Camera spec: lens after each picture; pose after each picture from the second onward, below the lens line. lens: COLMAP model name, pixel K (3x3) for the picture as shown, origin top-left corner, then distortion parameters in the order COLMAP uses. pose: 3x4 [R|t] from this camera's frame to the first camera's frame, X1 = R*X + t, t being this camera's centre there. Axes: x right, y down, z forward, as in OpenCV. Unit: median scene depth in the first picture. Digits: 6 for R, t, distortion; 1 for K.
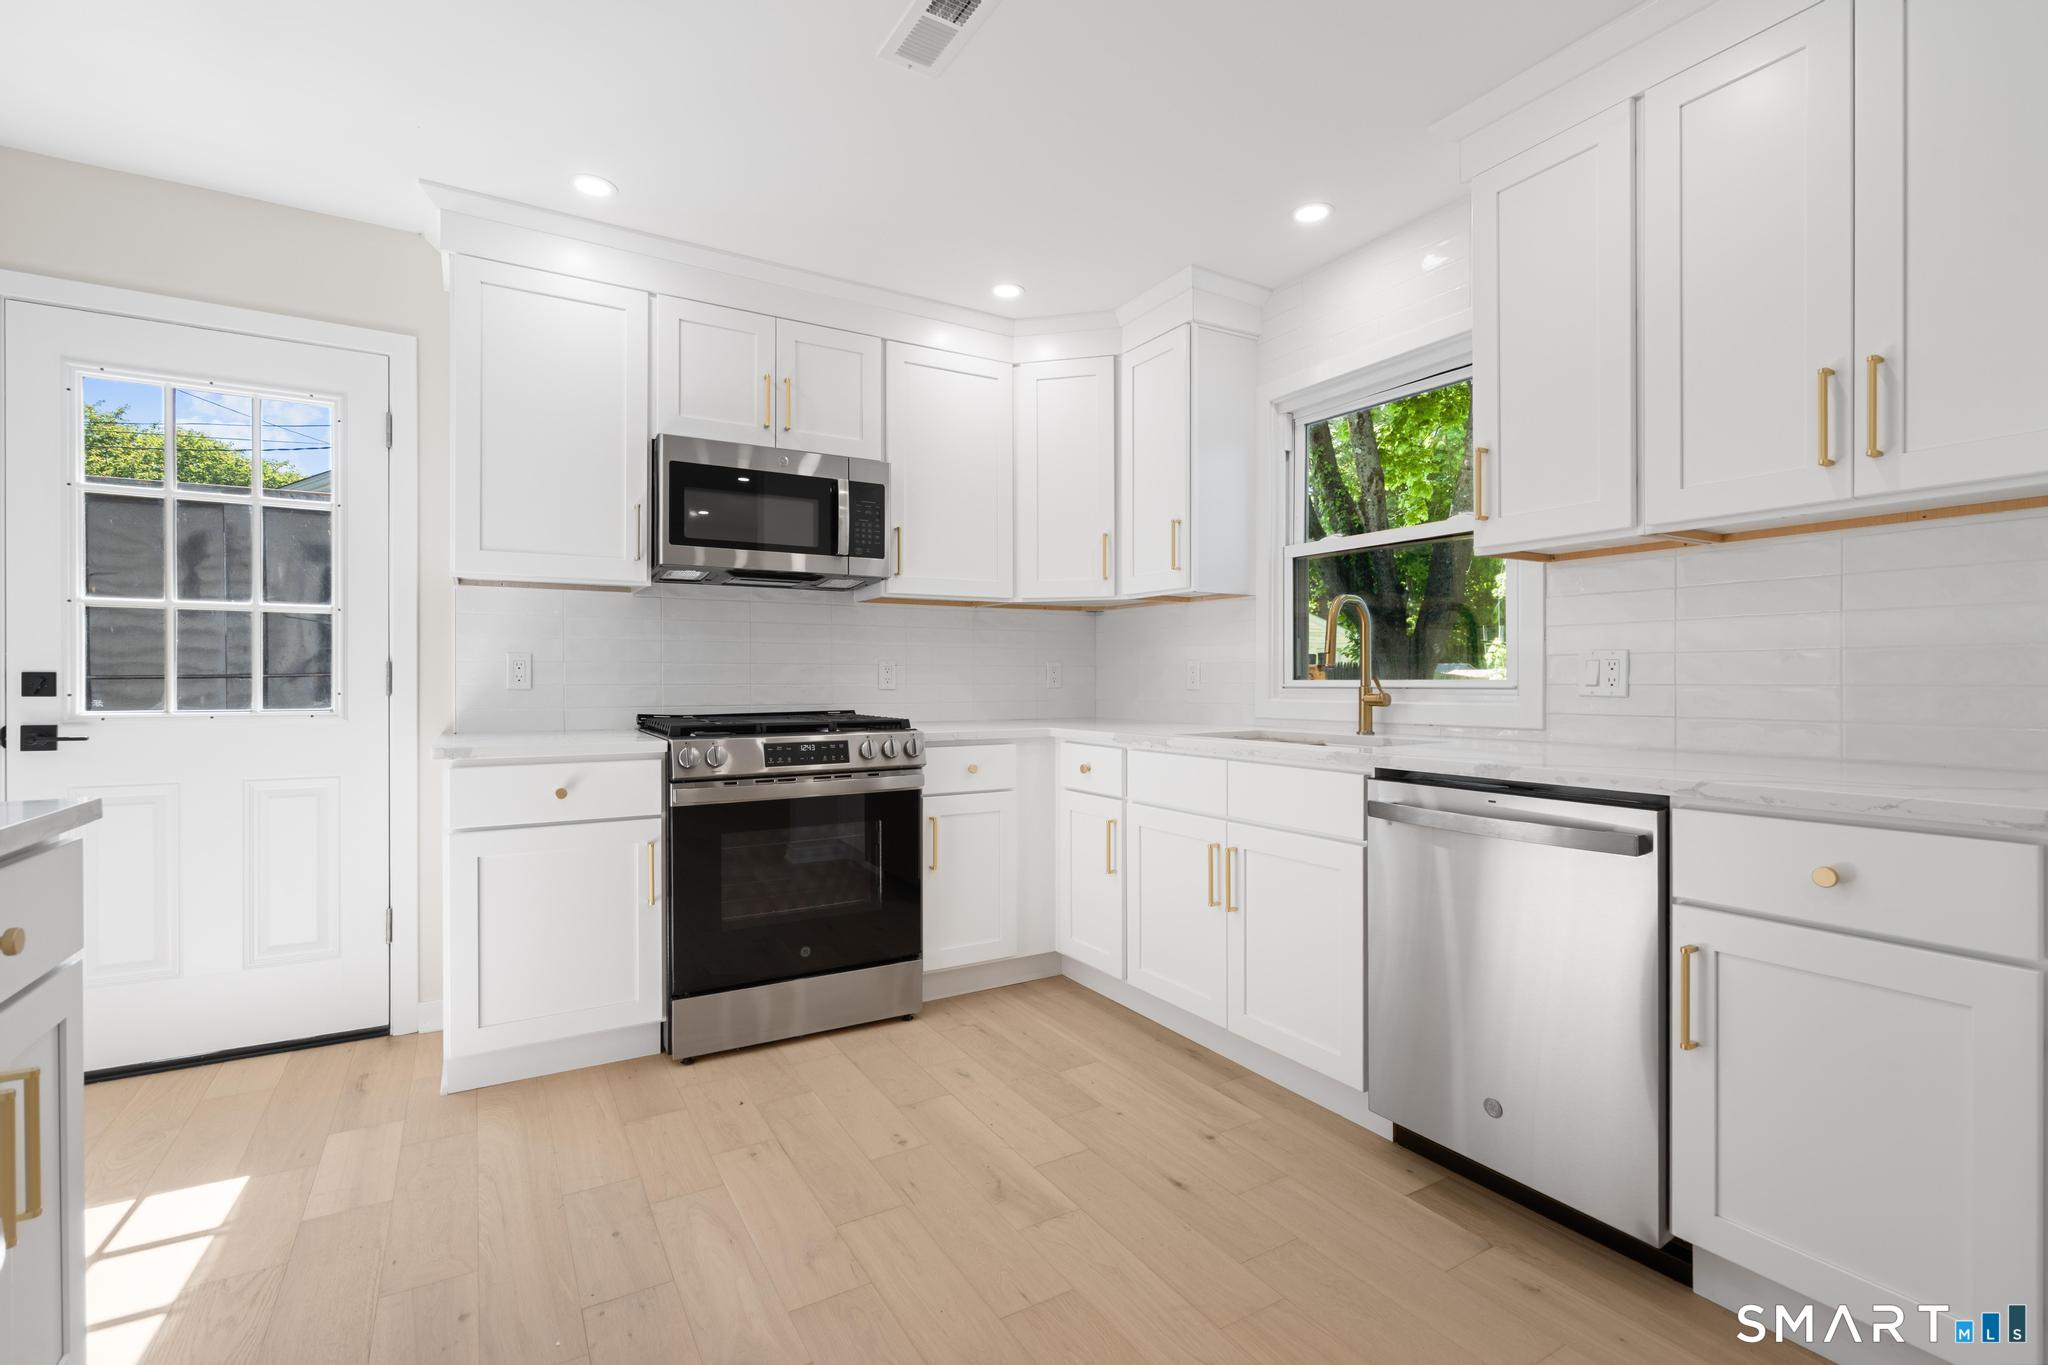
lens RADIAL K [[910.8, 0, 1017.4], [0, 910.8, 680.2], [0, 0, 1]] dist [-0.004949, 0.000307]
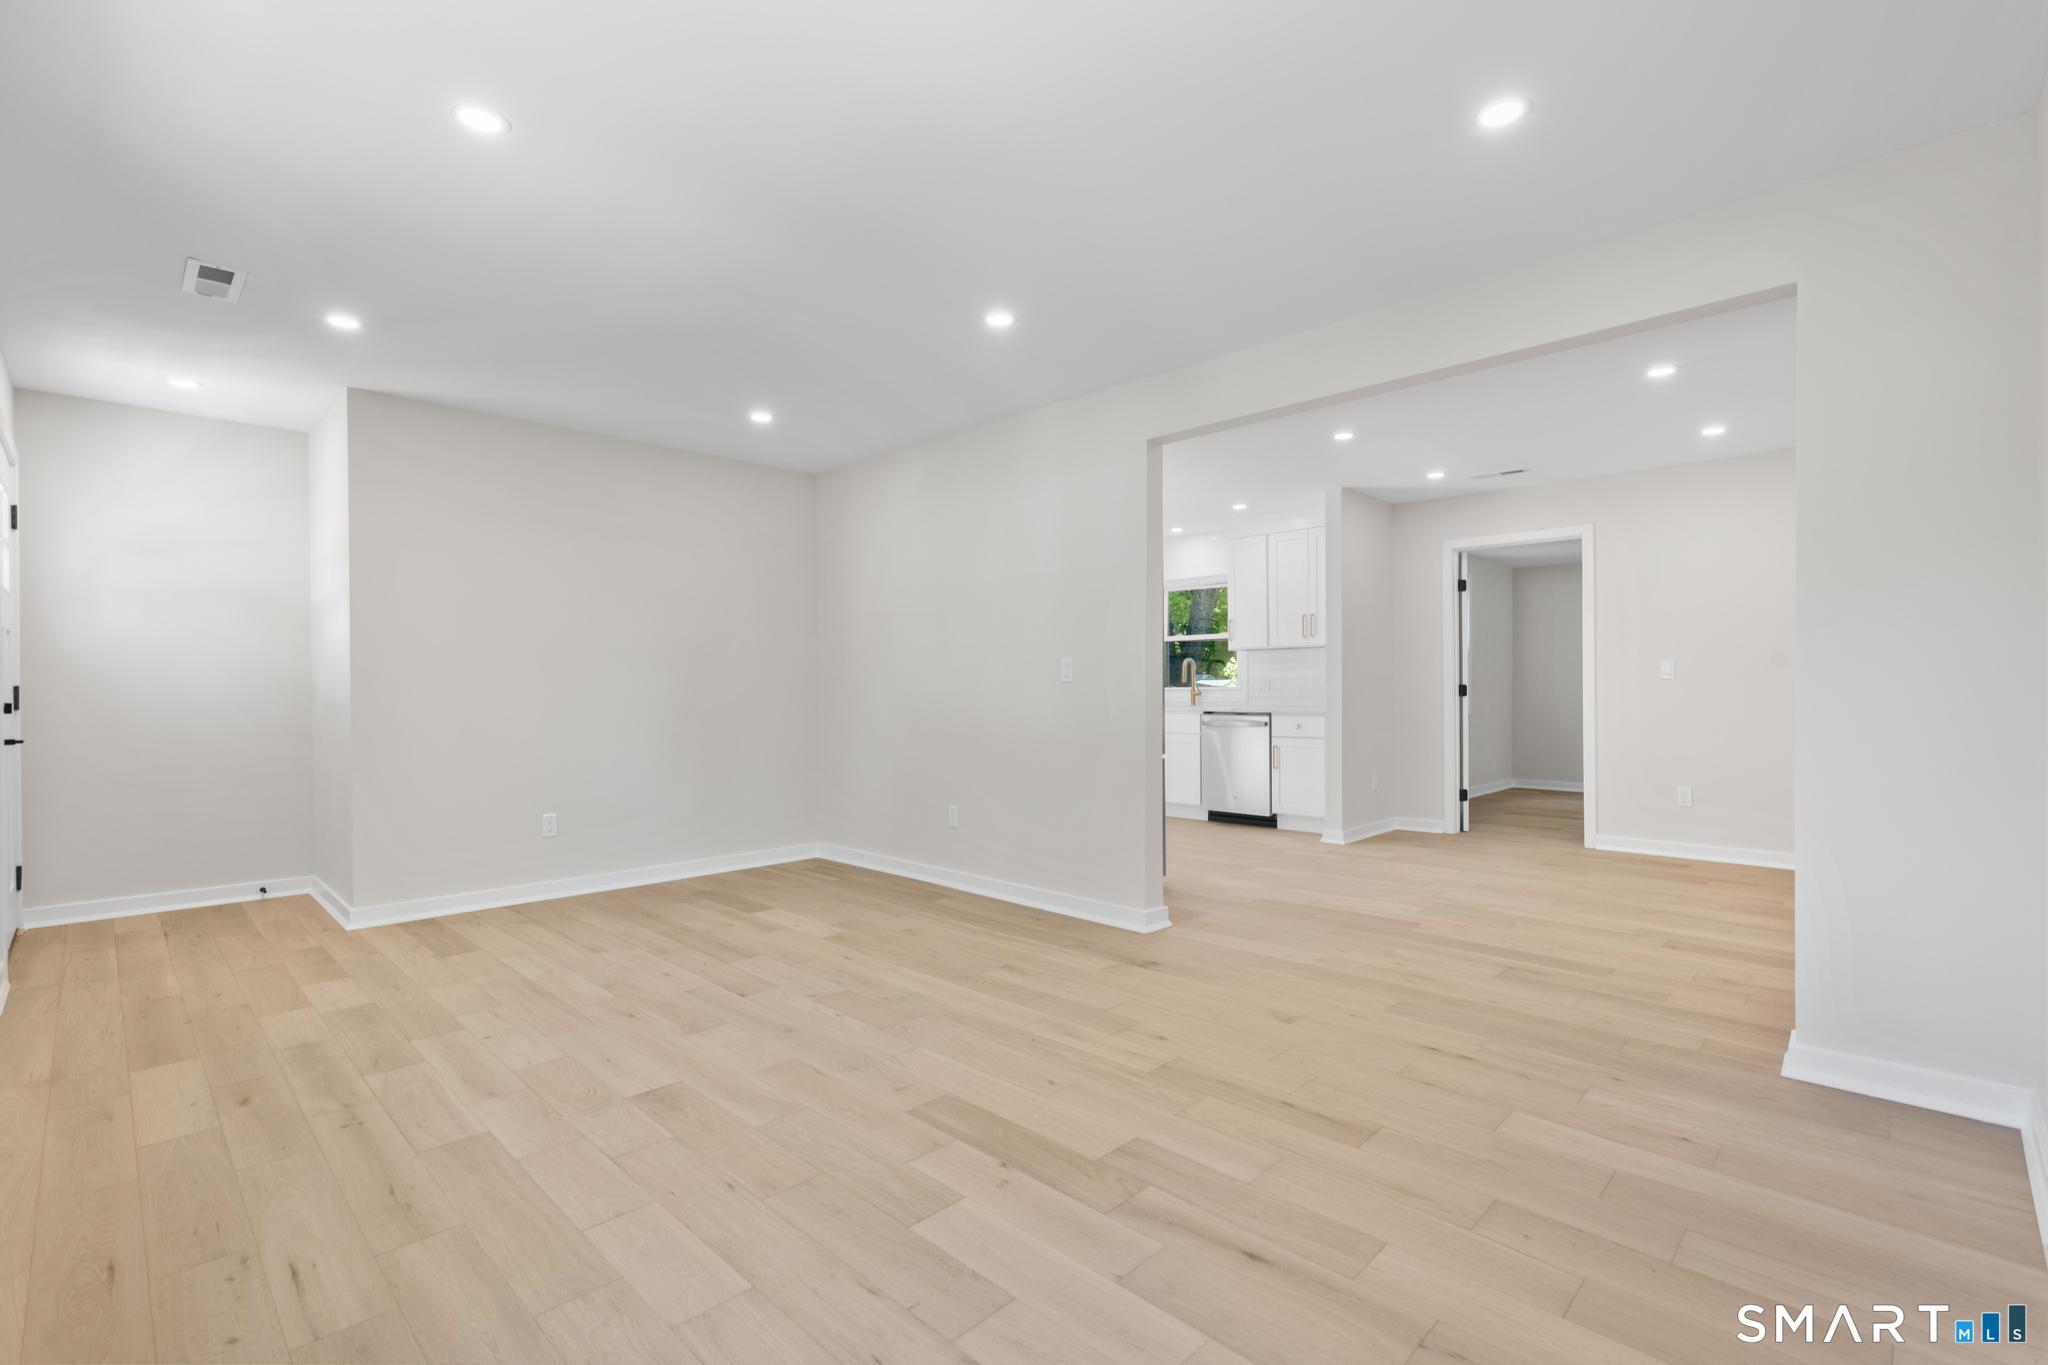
lens RADIAL K [[901.2, 0, 1024.0], [0, 901.2, 682.5], [0, 0, 1]] dist [-0.007270, 0.000171]
pose [[0.963765, -0.001610, 0.266749, -0.917704], [0.003344, 0.999976, -0.006045, 0.001241], [-0.266733, 0.006718, 0.963747, -1.655562]]
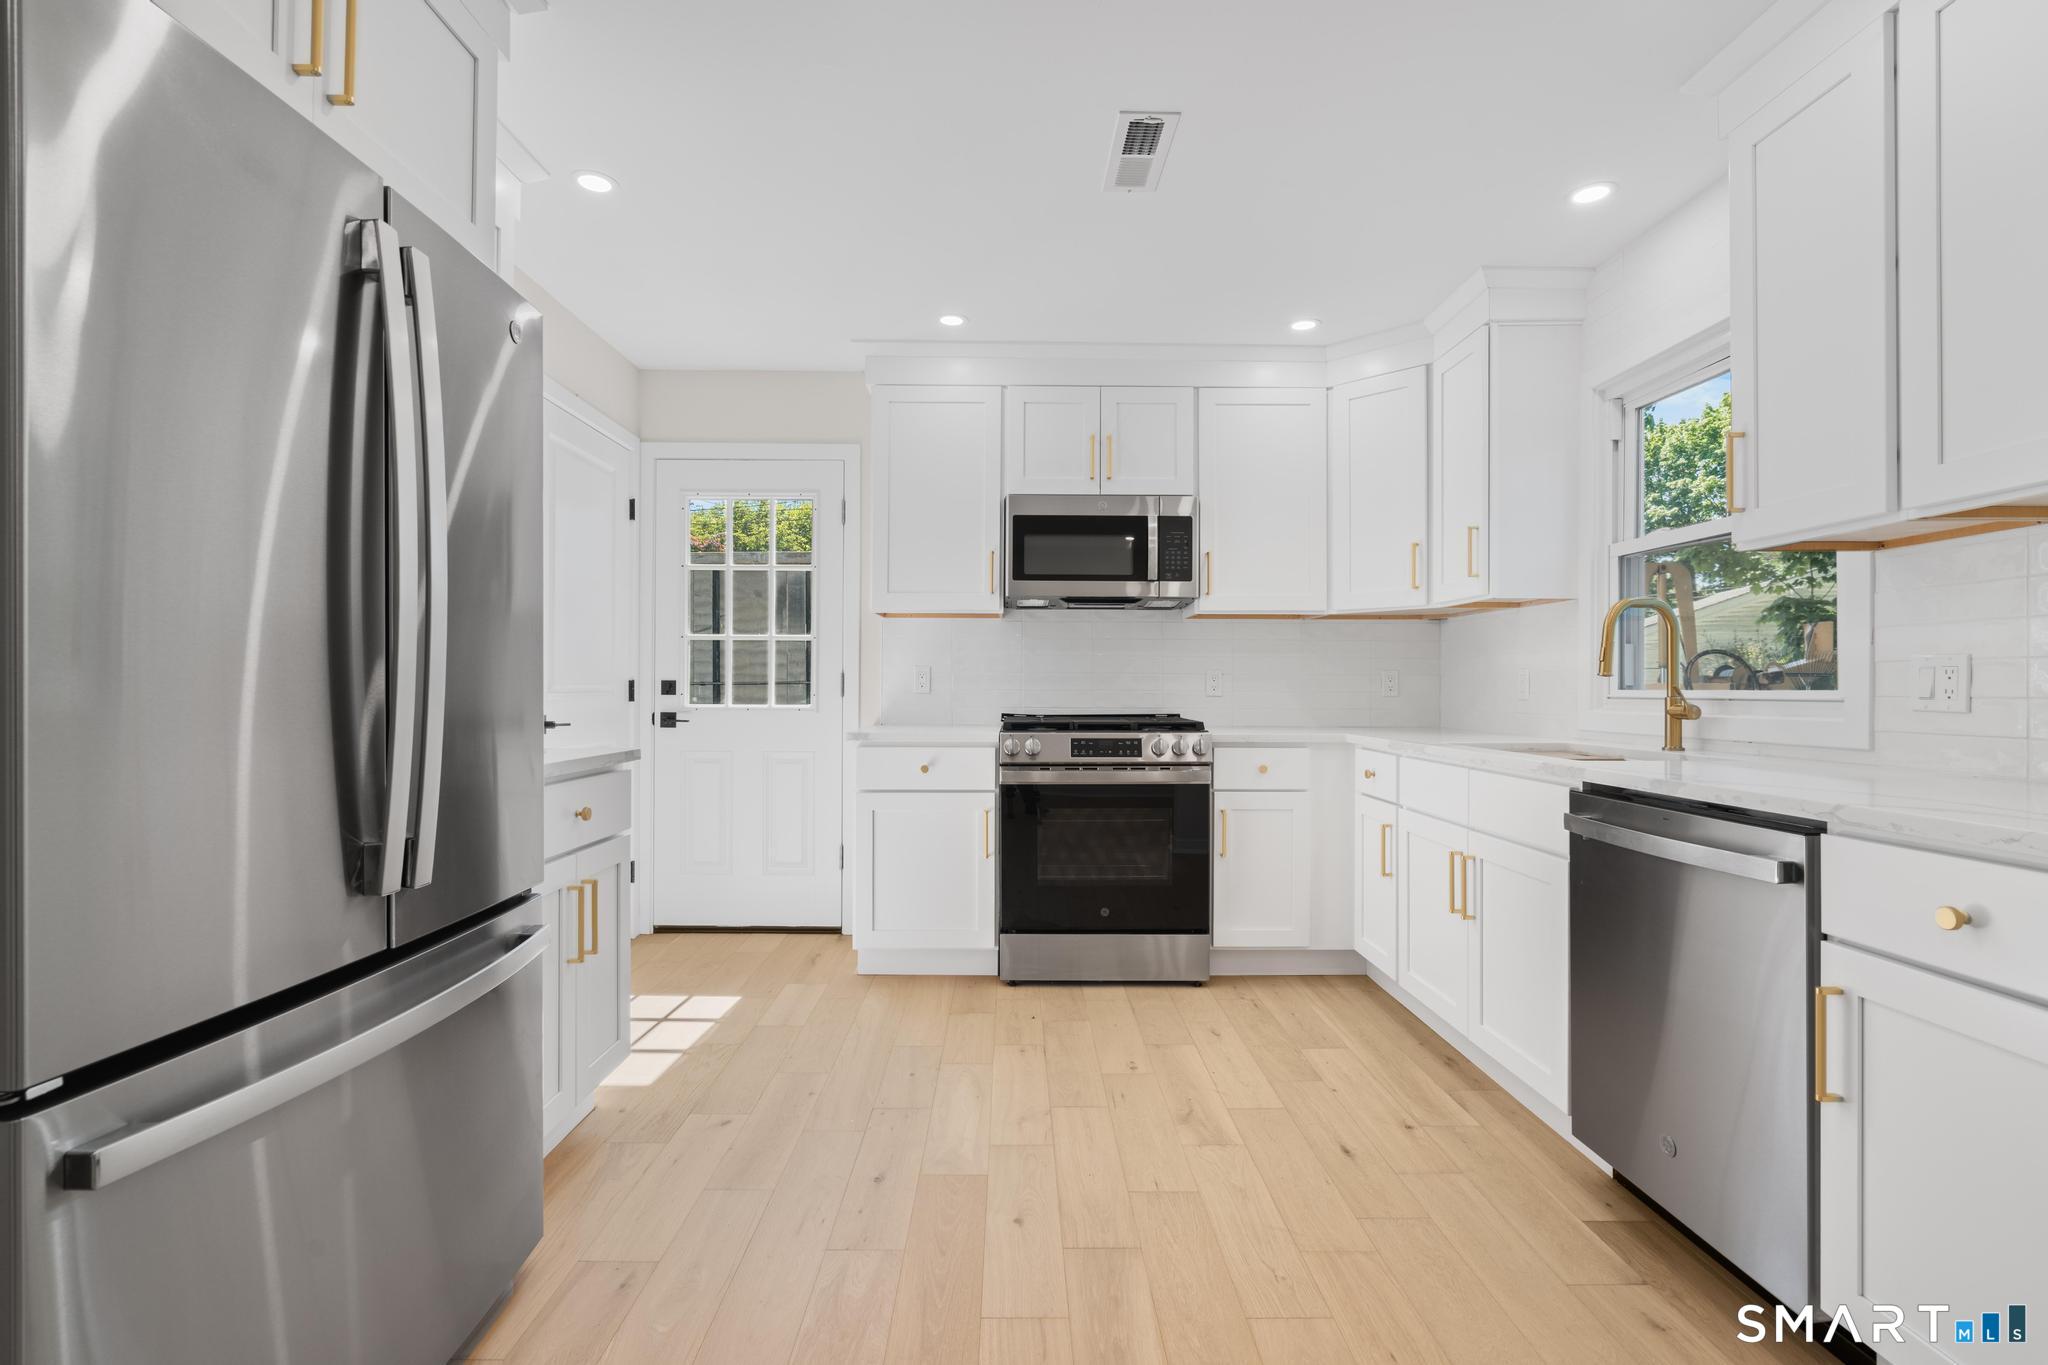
lens RADIAL K [[901.2, 0, 1024.0], [0, 901.2, 682.5], [0, 0, 1]] dist [-0.007270, 0.000171]
pose [[0.866505, 0.002175, -0.499164, 0.270454], [-0.005135, 0.999976, -0.004556, -0.000367], [0.499142, 0.006511, 0.866496, -0.091994]]
